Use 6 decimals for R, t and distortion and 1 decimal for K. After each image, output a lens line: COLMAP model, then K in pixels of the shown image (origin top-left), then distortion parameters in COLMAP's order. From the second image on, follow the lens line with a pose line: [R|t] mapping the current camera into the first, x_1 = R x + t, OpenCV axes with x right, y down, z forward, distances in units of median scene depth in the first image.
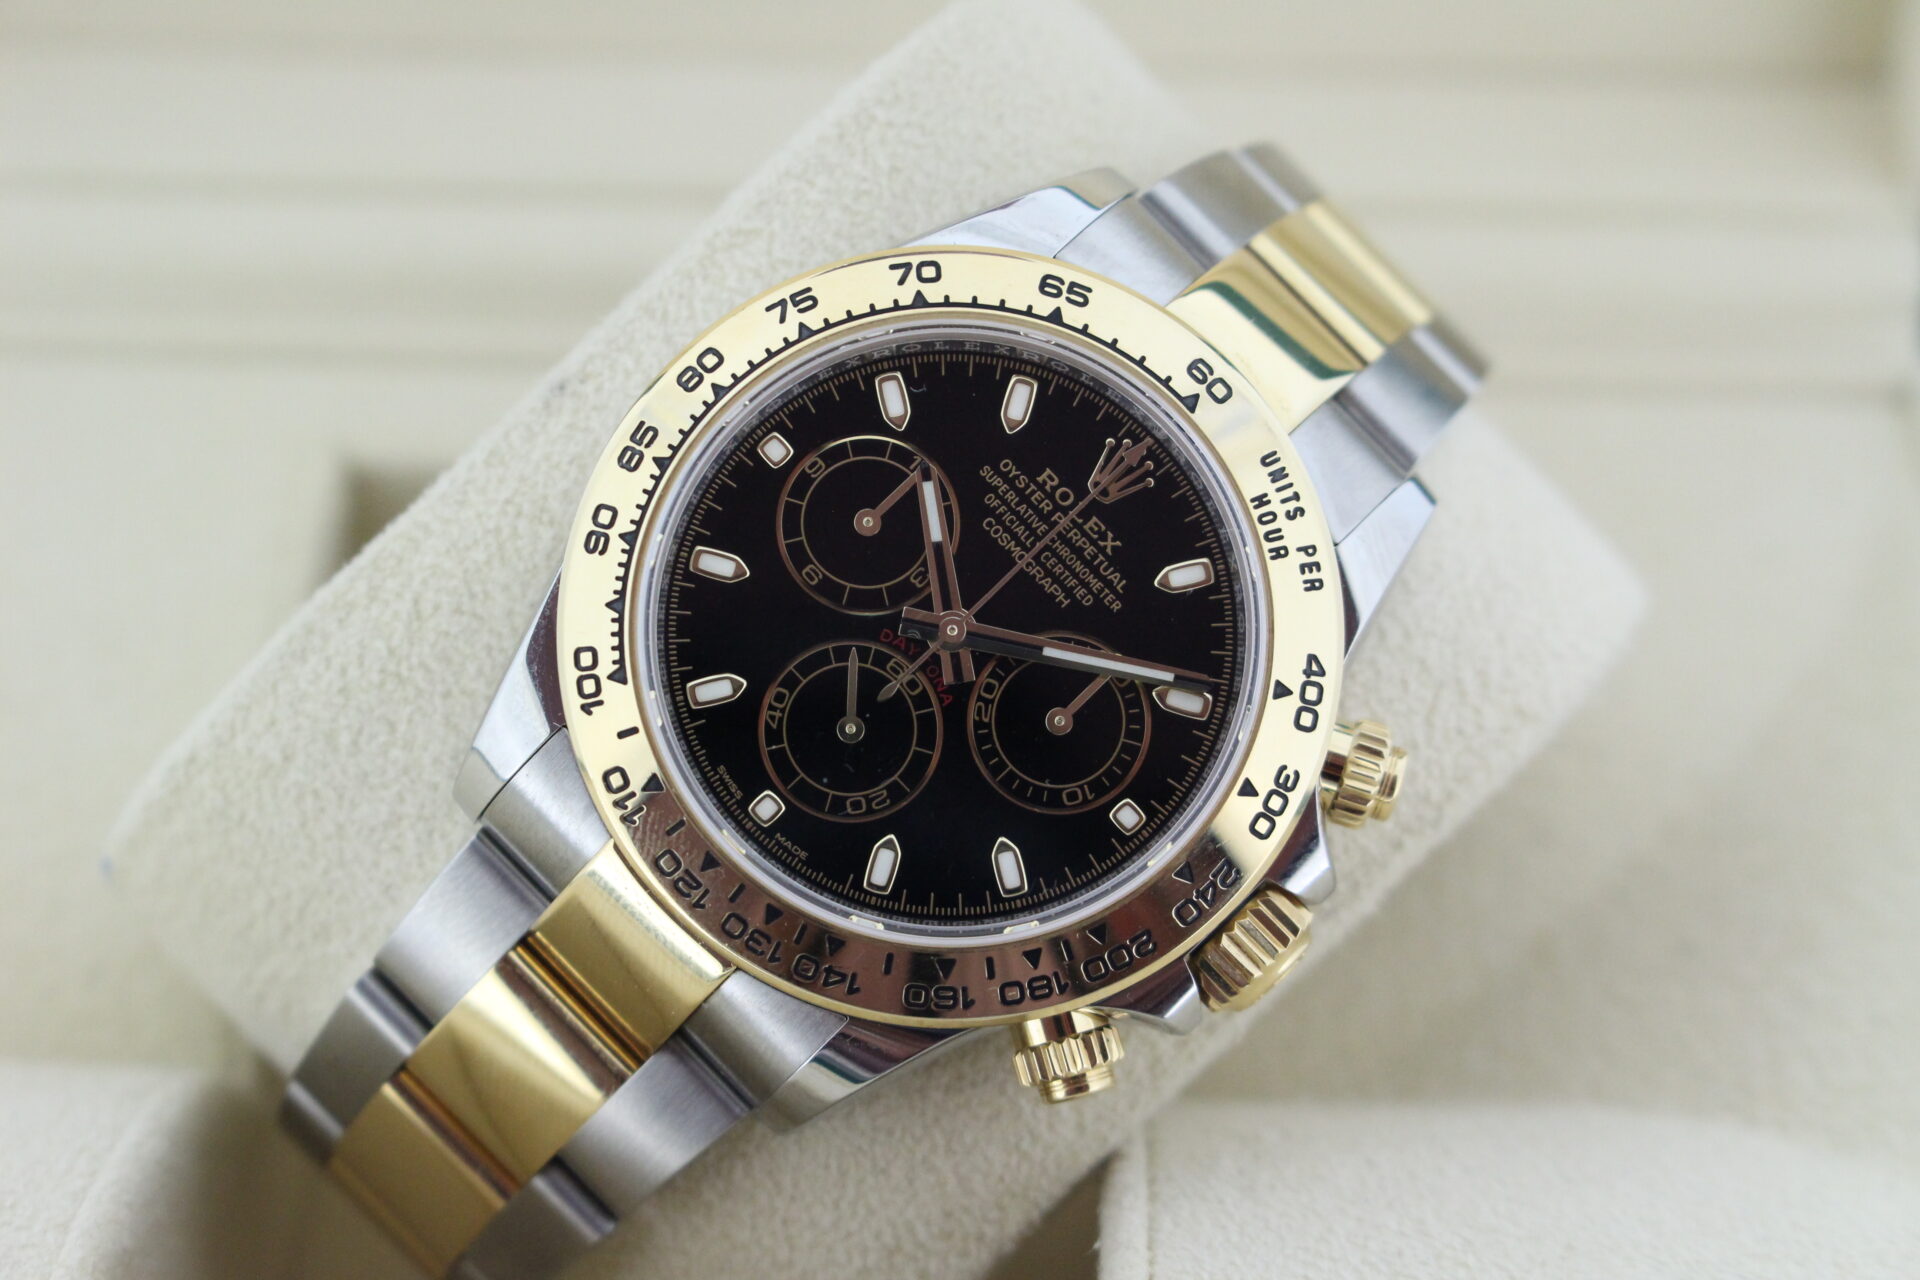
lens RADIAL K [[4401.3, 0, 960.0], [0, 4401.3, 640.0], [0, 0, 1]] dist [0.080188, 0.127235]
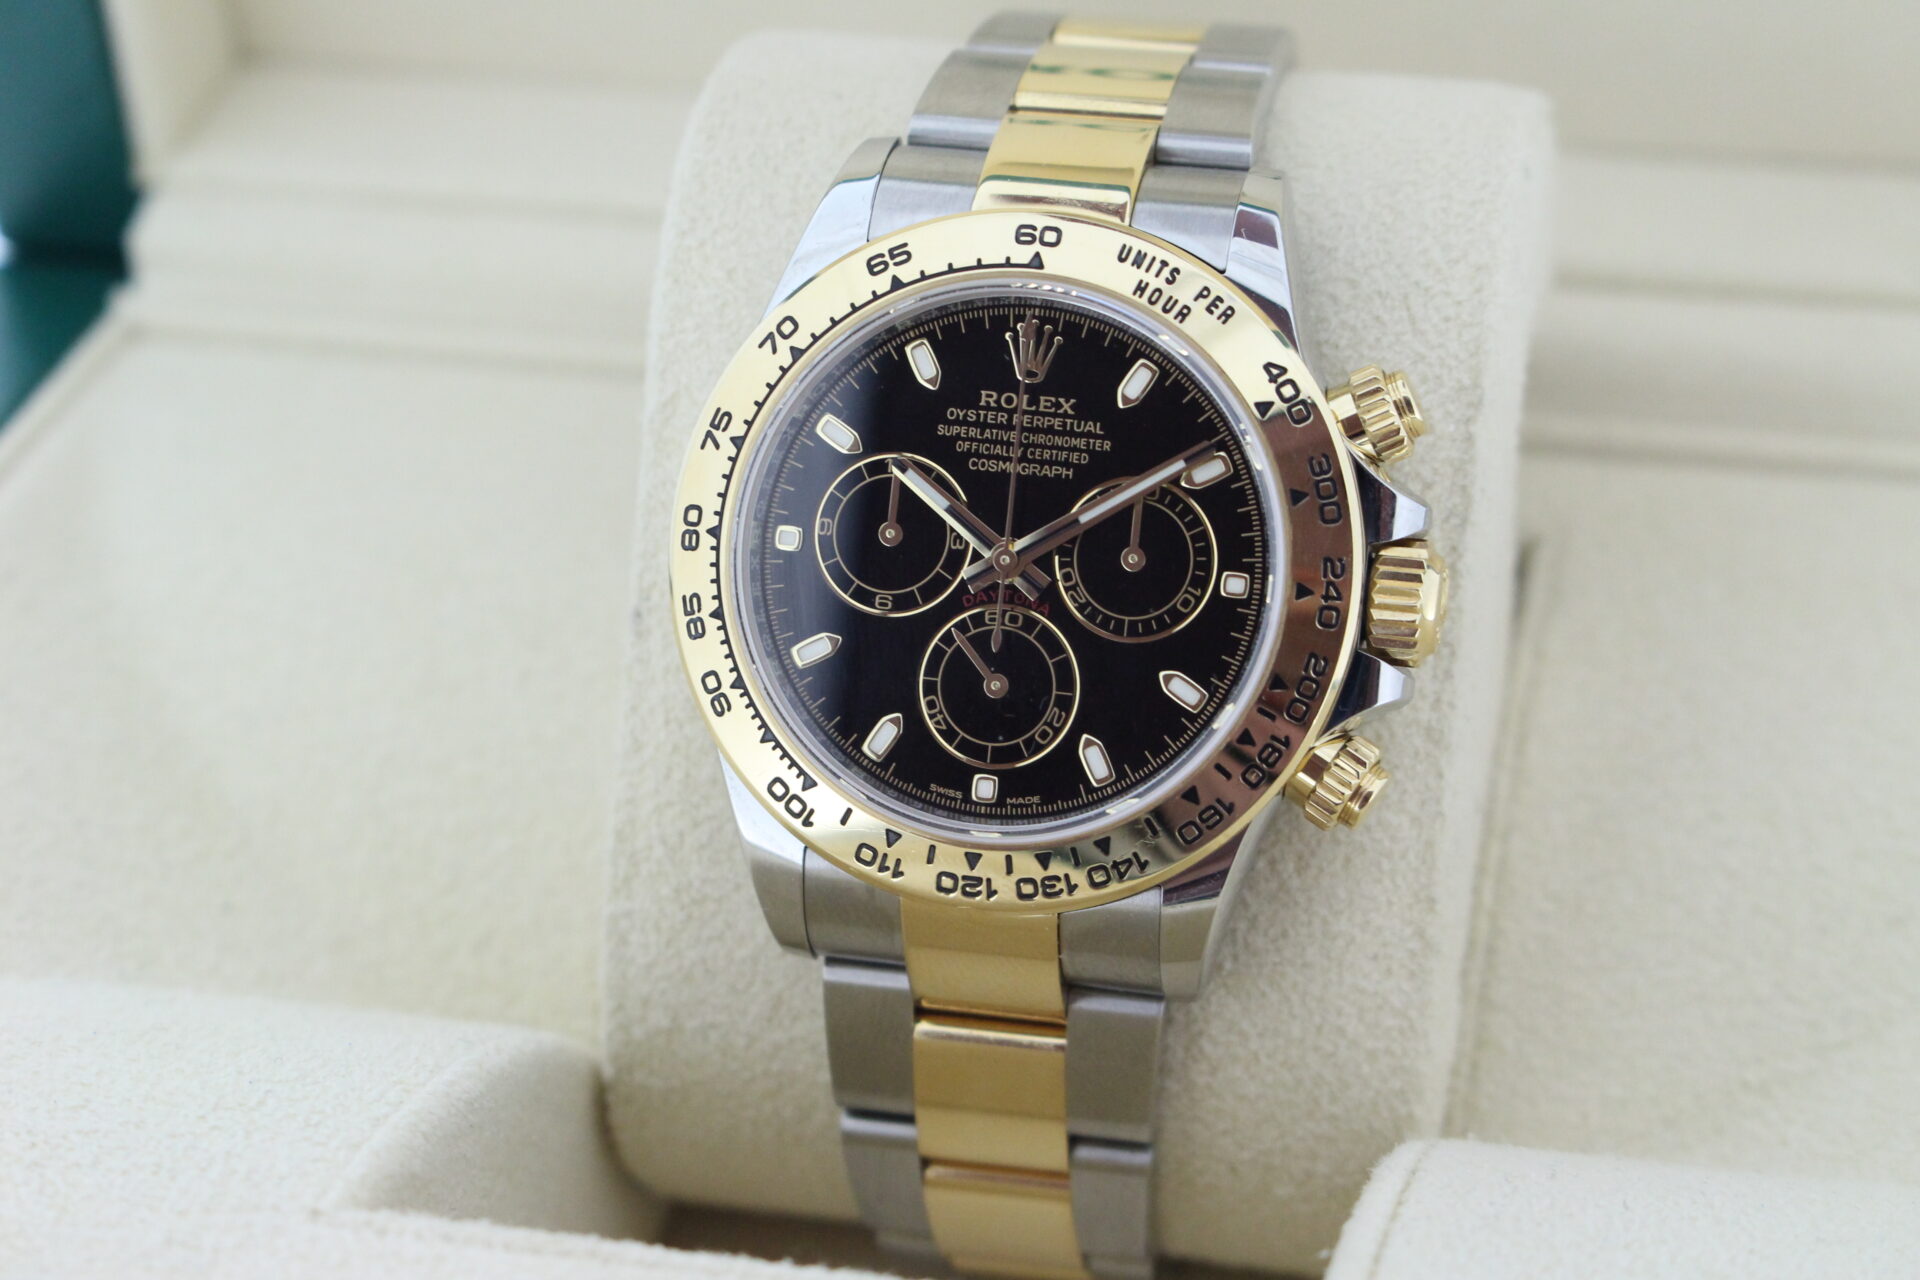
lens RADIAL K [[4401.3, 0, 960.0], [0, 4401.3, 640.0], [0, 0, 1]] dist [0.080188, 0.127235]
pose [[0.745349, -0.644574, -0.170233, 0.165237], [0.646597, 0.761132, -0.050902, 0.062083], [0.162380, -0.072132, 0.984088, -0.098356]]
